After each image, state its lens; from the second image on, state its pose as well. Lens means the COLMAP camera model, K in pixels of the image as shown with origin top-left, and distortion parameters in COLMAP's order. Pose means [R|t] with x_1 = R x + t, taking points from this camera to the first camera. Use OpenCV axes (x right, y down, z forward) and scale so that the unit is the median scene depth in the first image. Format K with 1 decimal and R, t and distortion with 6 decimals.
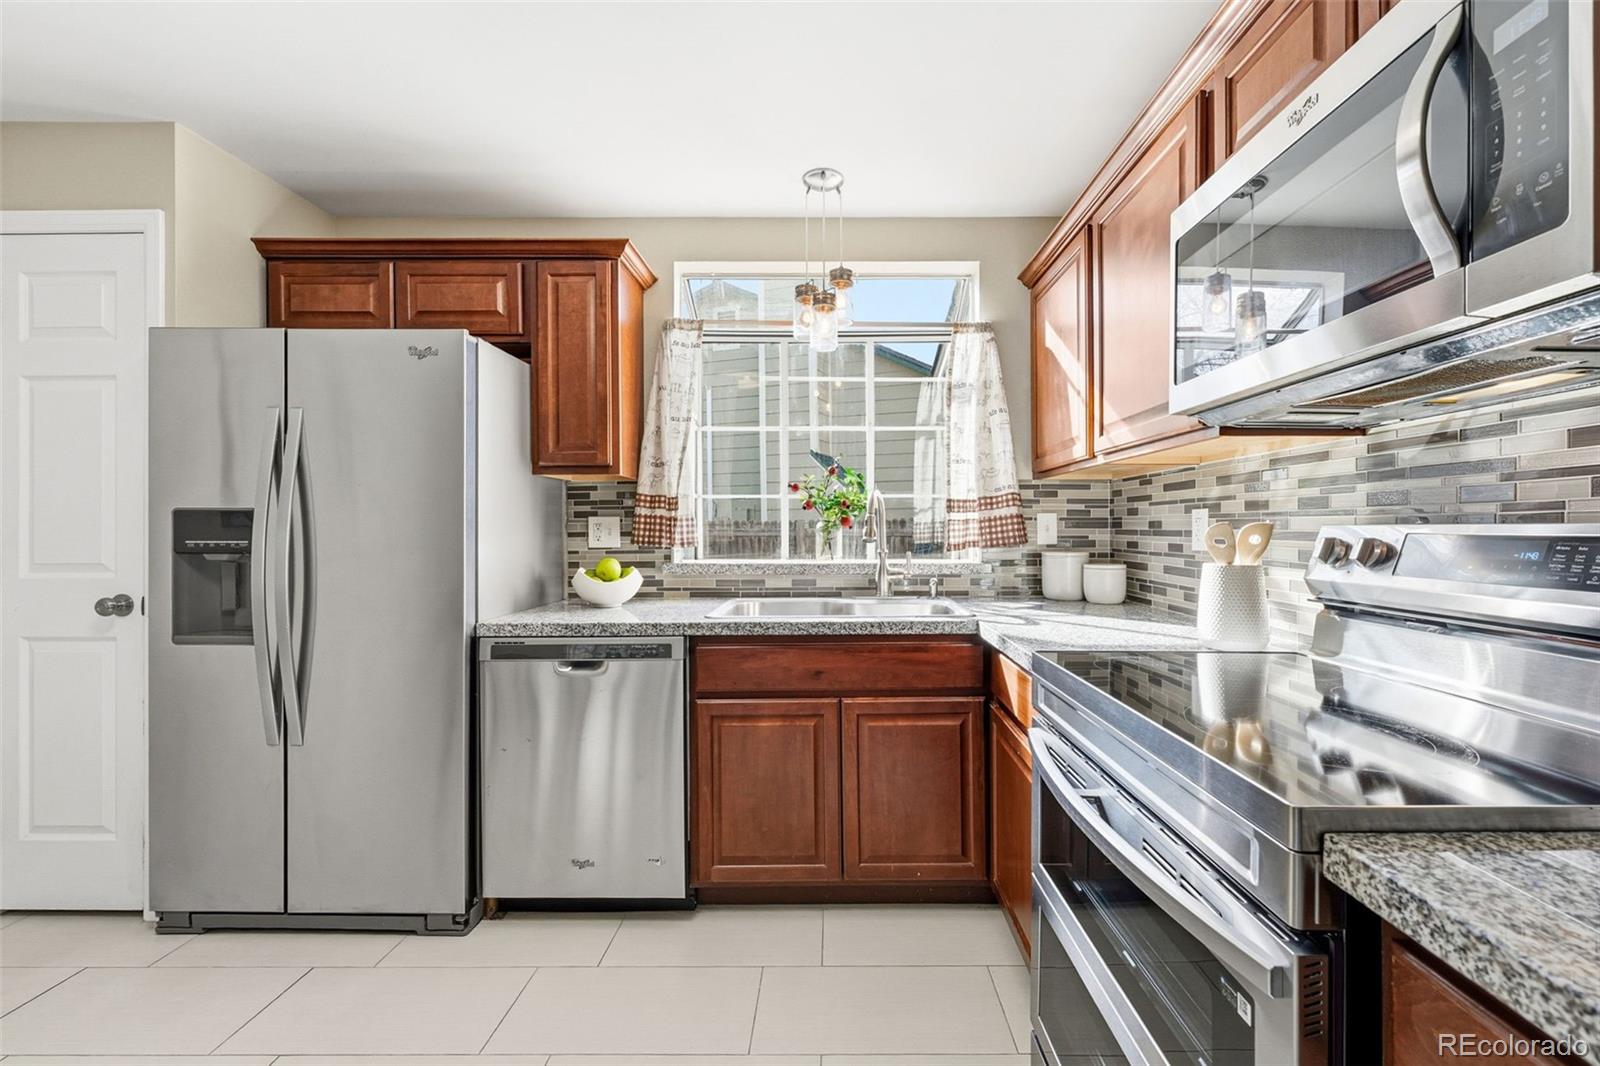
lens RADIAL K [[657.7, 0, 834.5], [0, 657.7, 525.5], [0, 0, 1]] dist [-0.001937, -0.000200]
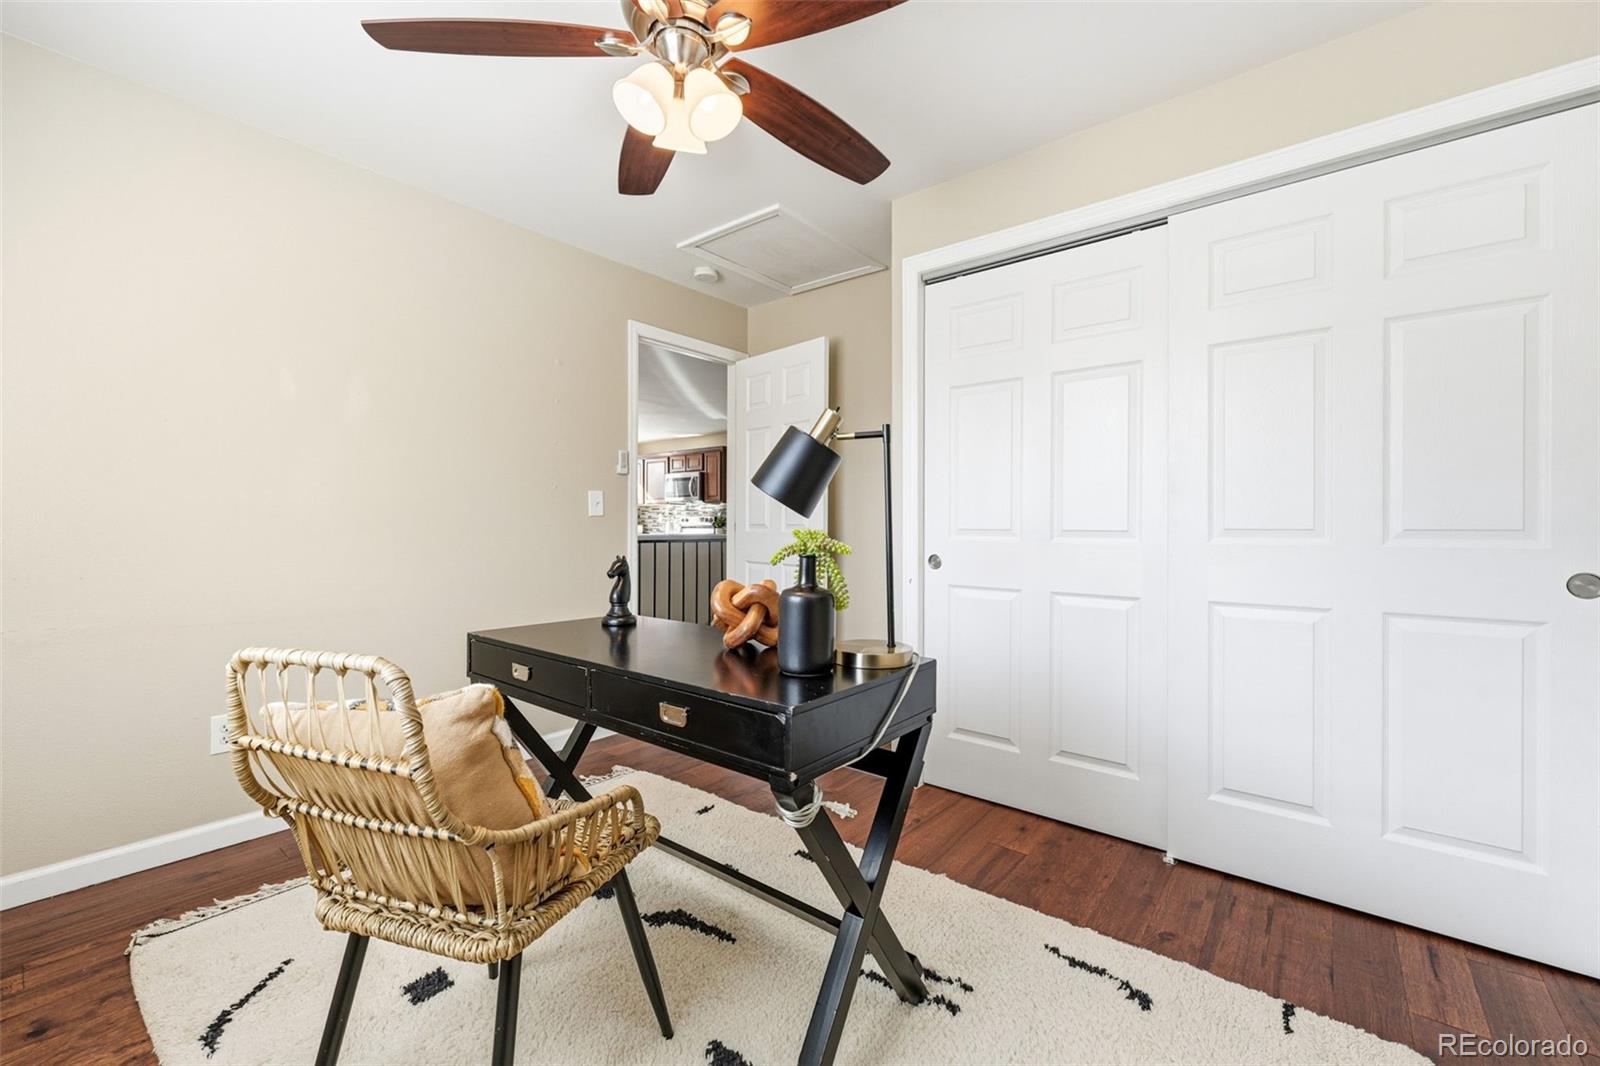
lens RADIAL K [[645.9, 0, 800.0], [0, 645.9, 533.0], [0, 0, 1]] dist [-0.000385, 0.000107]
pose [[0.634007, -0.001090, 0.773327, -2.385247], [-0.003689, 0.999983, 0.004434, 0.089673], [-0.773319, -0.005664, 0.633992, -2.752593]]
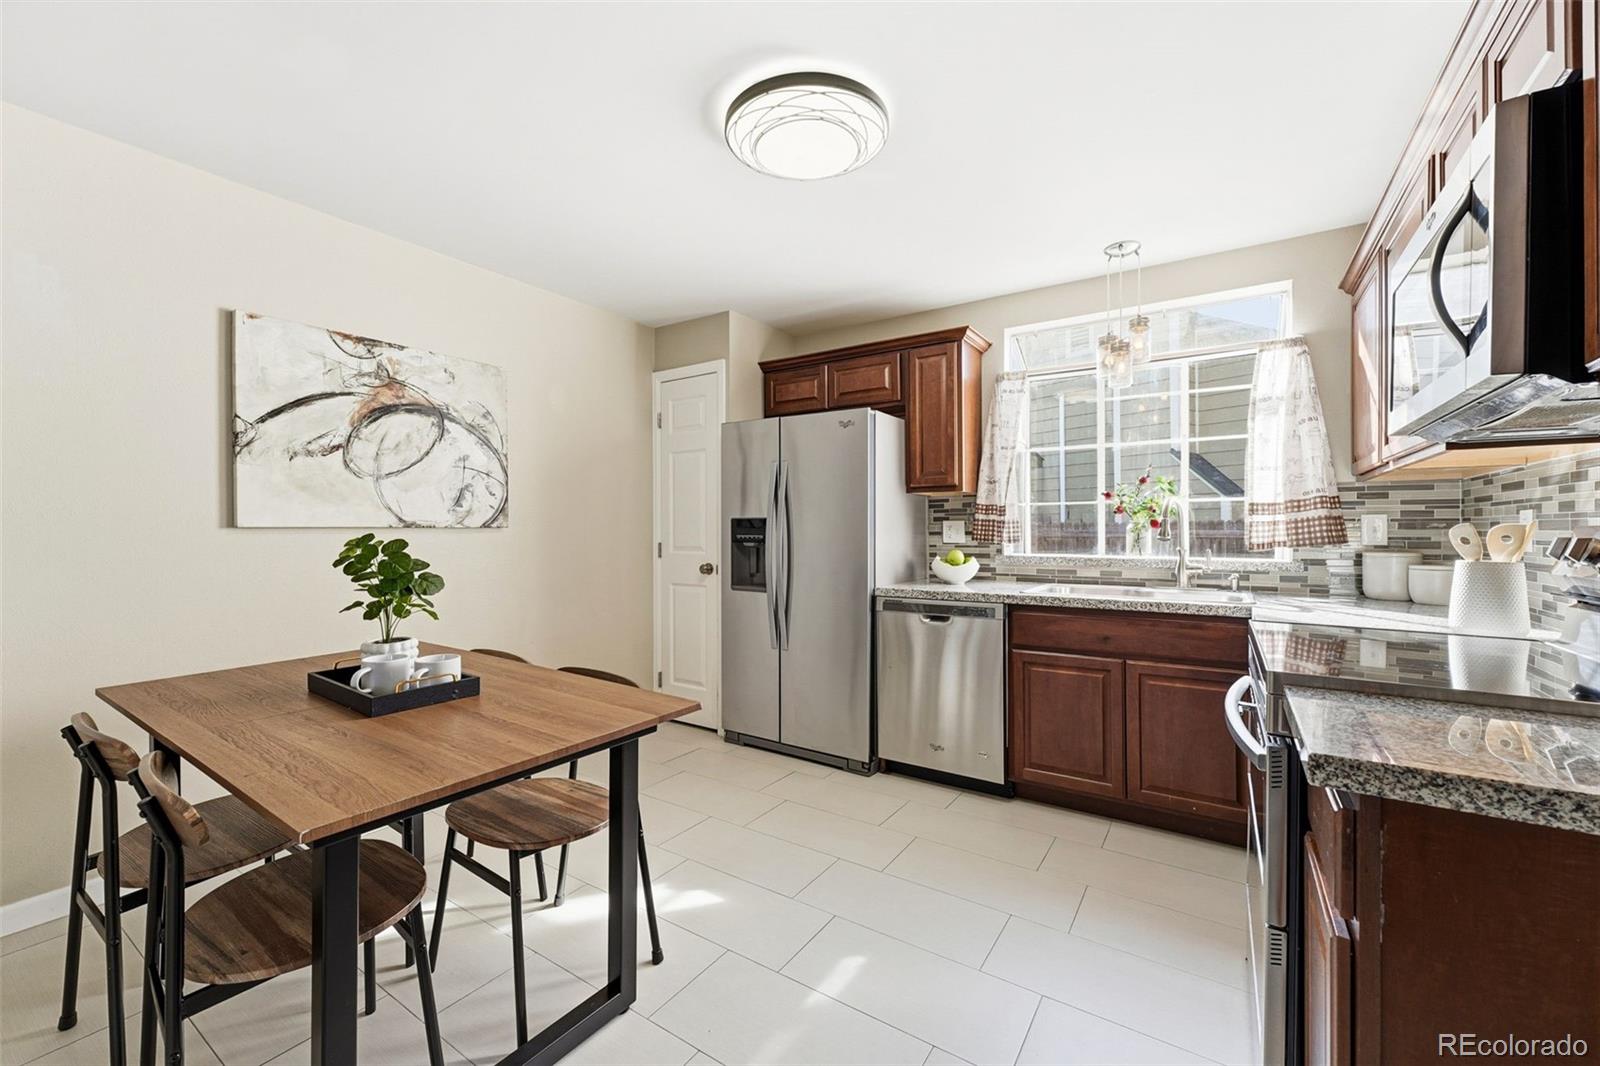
lens RADIAL K [[645.9, 0, 800.0], [0, 645.9, 533.0], [0, 0, 1]] dist [-0.000385, 0.000107]
pose [[0.830496, 0.004410, -0.557007, 0.158765], [0.000909, 0.999957, 0.009272, -0.000241], [0.557024, -0.008206, 0.830456, -0.356817]]
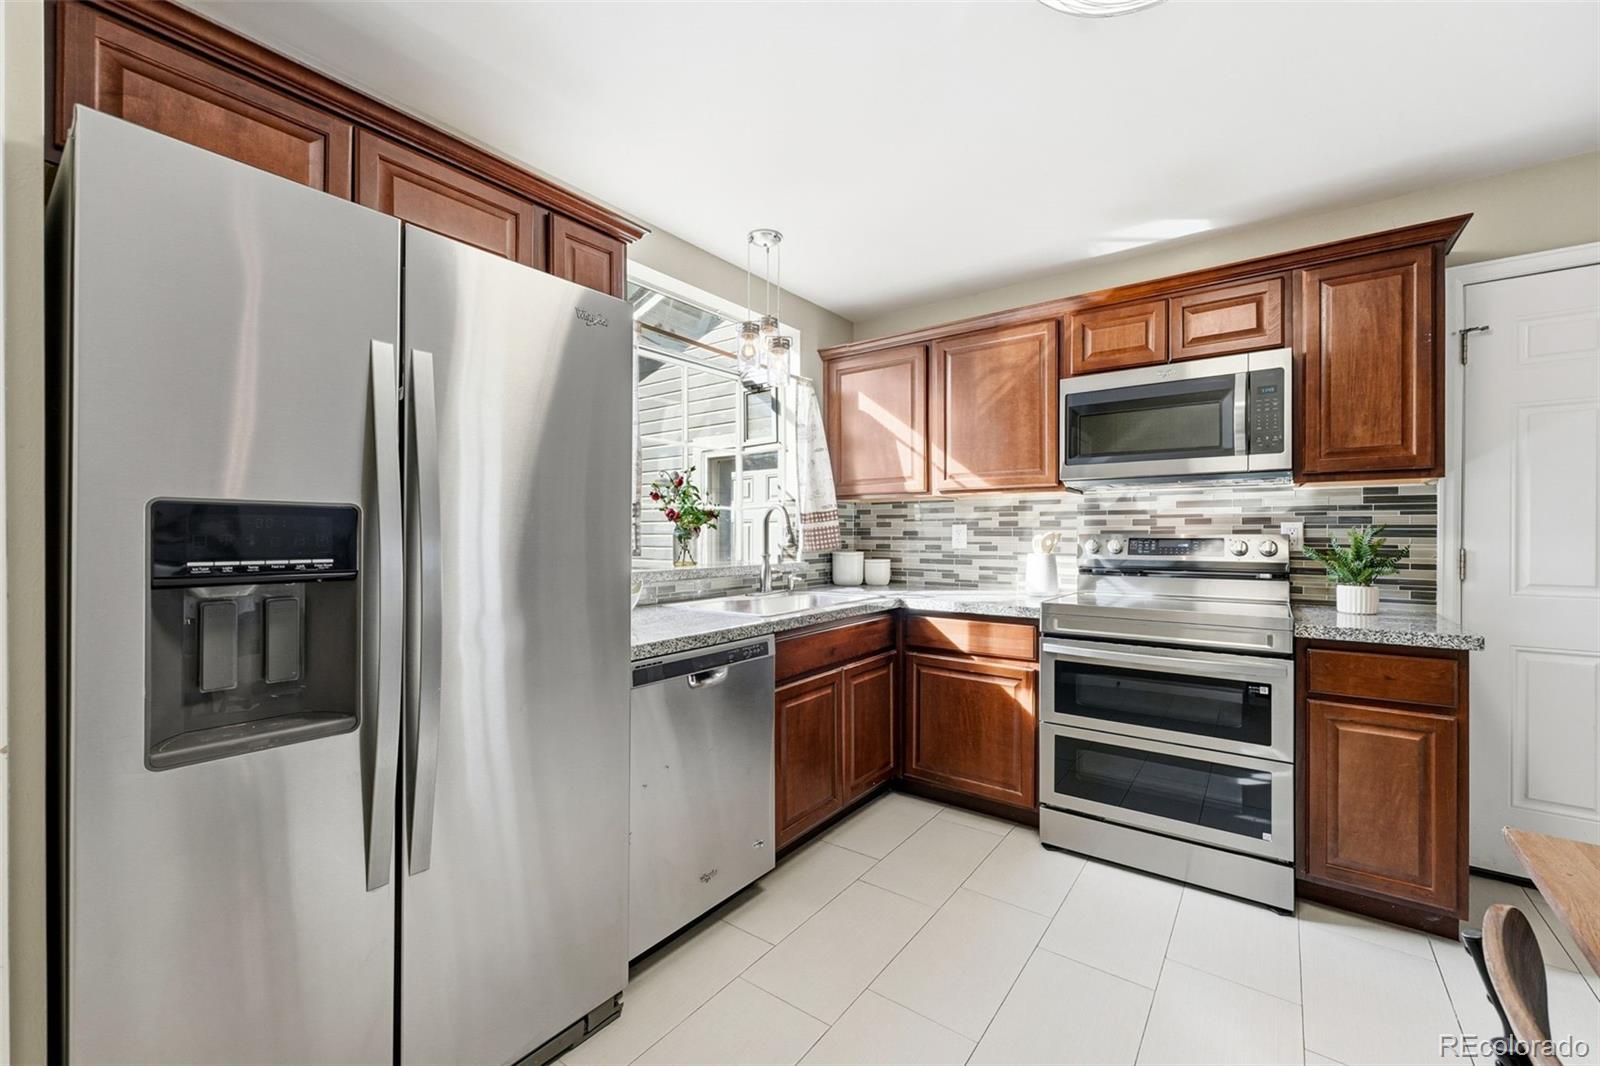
lens RADIAL K [[645.9, 0, 800.0], [0, 645.9, 533.0], [0, 0, 1]] dist [-0.000385, 0.000107]
pose [[0.601313, 0.001865, 0.799011, -0.899105], [-0.003081, 0.999995, -0.000016, -0.000992], [-0.799007, -0.002452, 0.601316, 0.256986]]
